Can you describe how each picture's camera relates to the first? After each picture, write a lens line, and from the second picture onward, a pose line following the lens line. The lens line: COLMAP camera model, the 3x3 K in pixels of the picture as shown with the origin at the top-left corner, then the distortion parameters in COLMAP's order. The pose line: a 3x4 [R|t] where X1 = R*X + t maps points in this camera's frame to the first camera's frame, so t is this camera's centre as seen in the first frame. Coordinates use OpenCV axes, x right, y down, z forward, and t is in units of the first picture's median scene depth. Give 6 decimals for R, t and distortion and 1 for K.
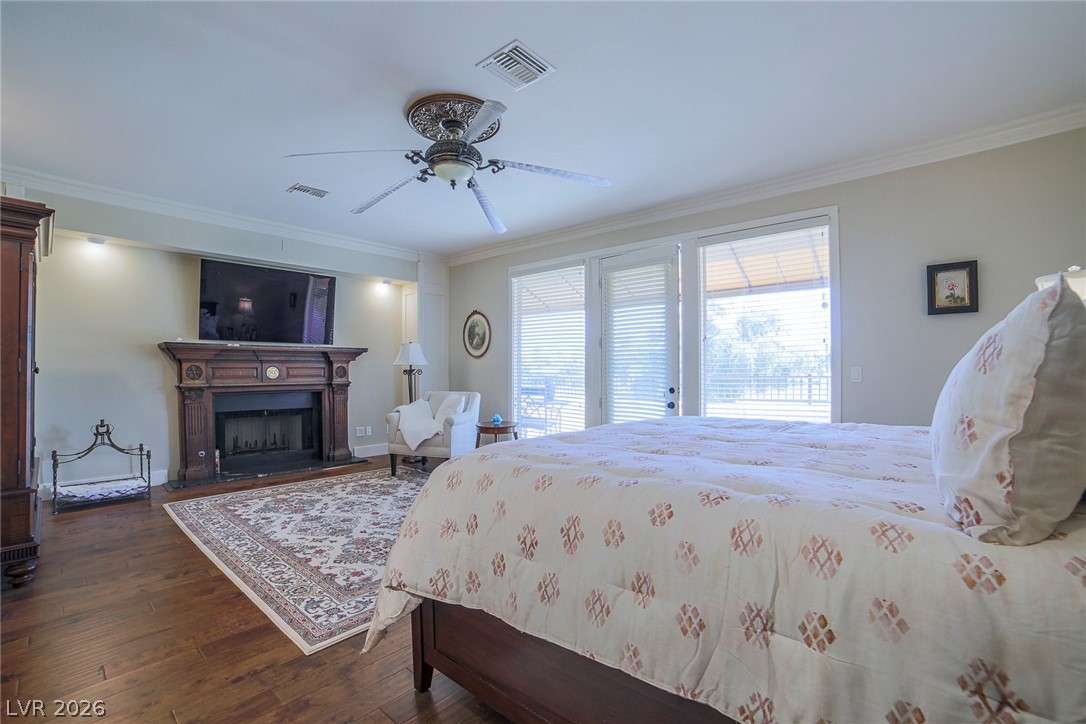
lens RADIAL K [[464.2, 0, 548.7], [0, 464.2, 354.0], [0, 0, 1]] dist [-0.099126, 0.029297]
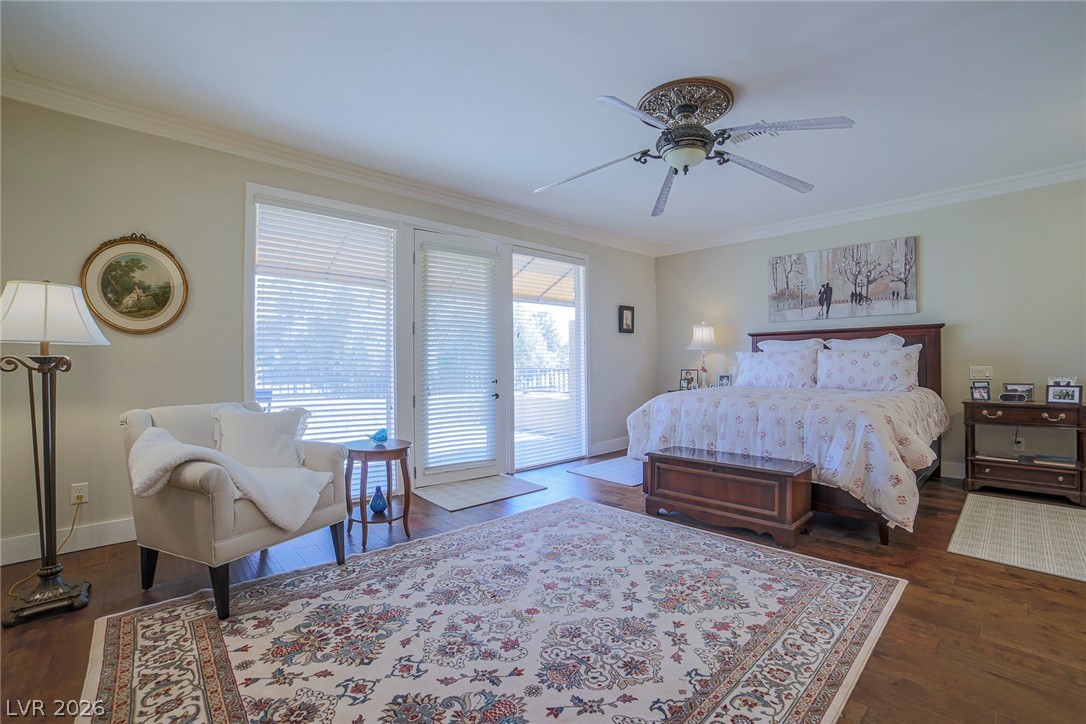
lens RADIAL K [[464.2, 0, 548.7], [0, 464.2, 354.0], [0, 0, 1]] dist [-0.099126, 0.029297]
pose [[0.132488, 0.021707, 0.990947, -0.781964], [-0.033467, 0.999288, -0.017416, 0.031836], [-0.990619, -0.030856, 0.133120, 0.754336]]
